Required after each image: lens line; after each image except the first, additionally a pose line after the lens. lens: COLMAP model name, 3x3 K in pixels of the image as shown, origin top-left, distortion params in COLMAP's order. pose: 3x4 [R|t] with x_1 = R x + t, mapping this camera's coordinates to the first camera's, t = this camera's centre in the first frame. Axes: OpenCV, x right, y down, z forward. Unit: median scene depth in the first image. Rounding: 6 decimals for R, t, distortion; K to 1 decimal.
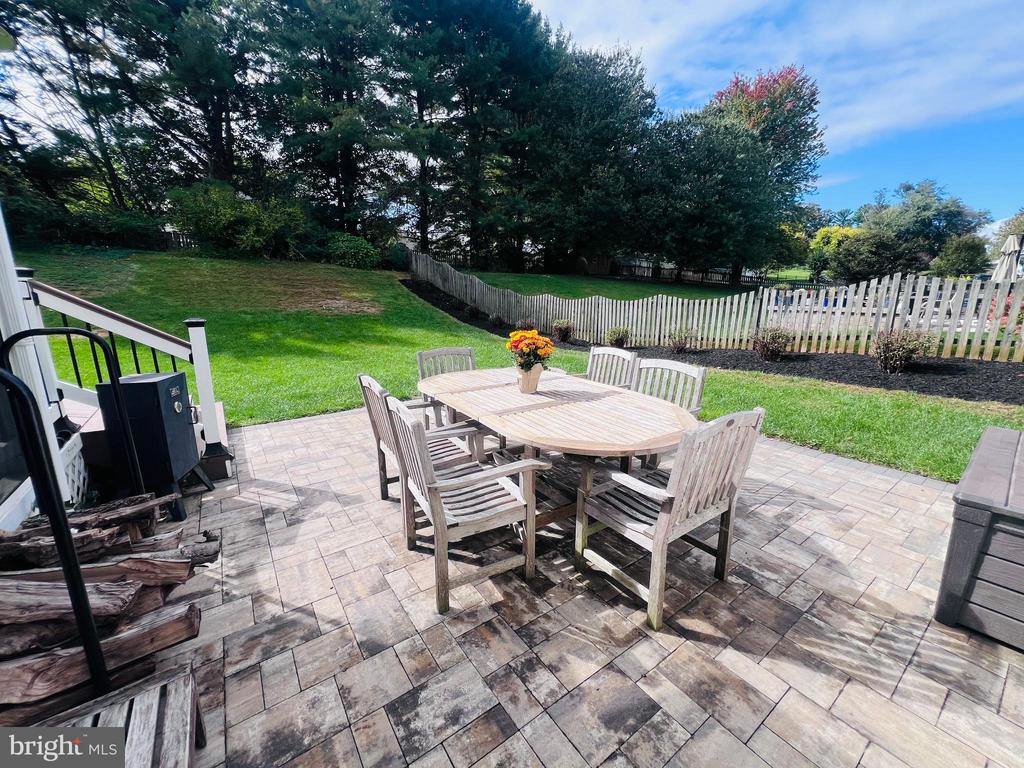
lens RADIAL K [[407.1, 0, 510.8], [0, 407.1, 383.1], [0, 0, 1]] dist [0.002029, -0.000049]
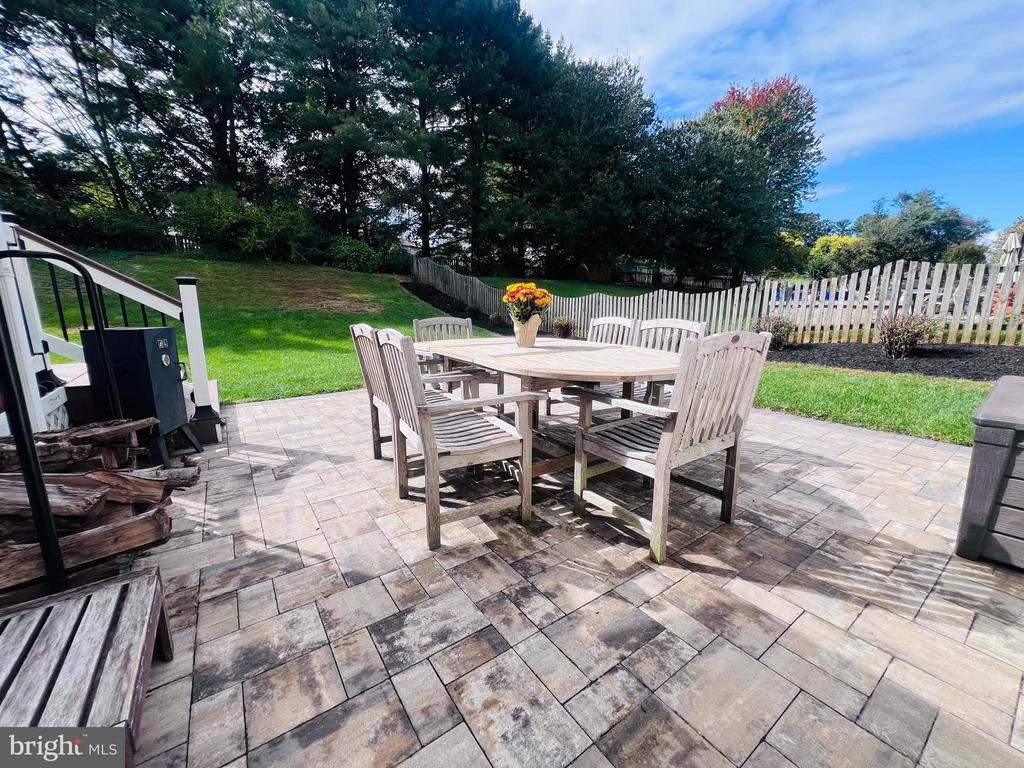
lens RADIAL K [[407.1, 0, 510.9], [0, 407.1, 383.1], [0, 0, 1]] dist [0.002029, -0.000049]
pose [[0.999993, -0.001463, -0.003326, 0.009832], [0.001380, 0.999691, -0.024806, 0.124079], [0.003361, 0.024801, 0.999687, 0.027822]]
